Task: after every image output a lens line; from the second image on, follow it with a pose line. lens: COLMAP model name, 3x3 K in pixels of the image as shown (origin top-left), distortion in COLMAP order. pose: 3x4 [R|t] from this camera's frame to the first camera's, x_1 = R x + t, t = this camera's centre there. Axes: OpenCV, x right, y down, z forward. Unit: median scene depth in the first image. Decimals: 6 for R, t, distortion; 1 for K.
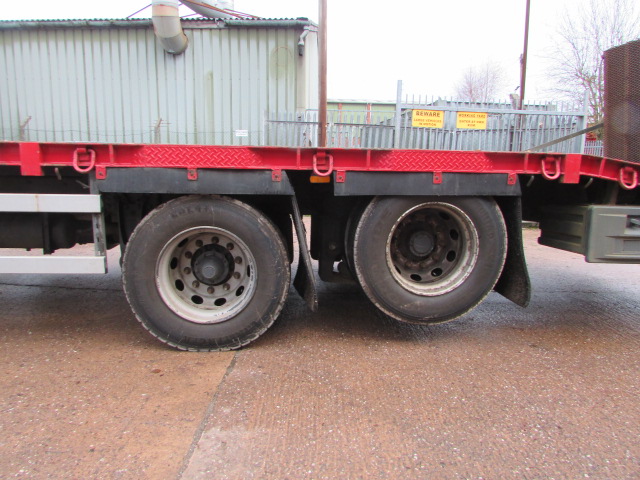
lens RADIAL K [[448.1, 0, 320.9], [0, 448.1, 226.9], [0, 0, 1]] dist [-0.011608, -0.007334]
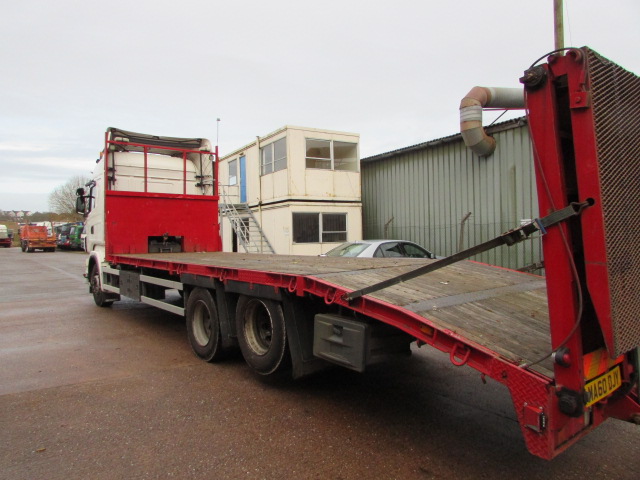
lens RADIAL K [[448.1, 0, 319.9], [0, 448.1, 238.2], [0, 0, 1]] dist [-0.011608, -0.007334]
pose [[0.548999, -0.019680, -0.835591, 0.663466], [-0.098100, 0.991296, -0.087801, -0.058950], [0.830046, 0.130174, 0.542290, 0.084716]]
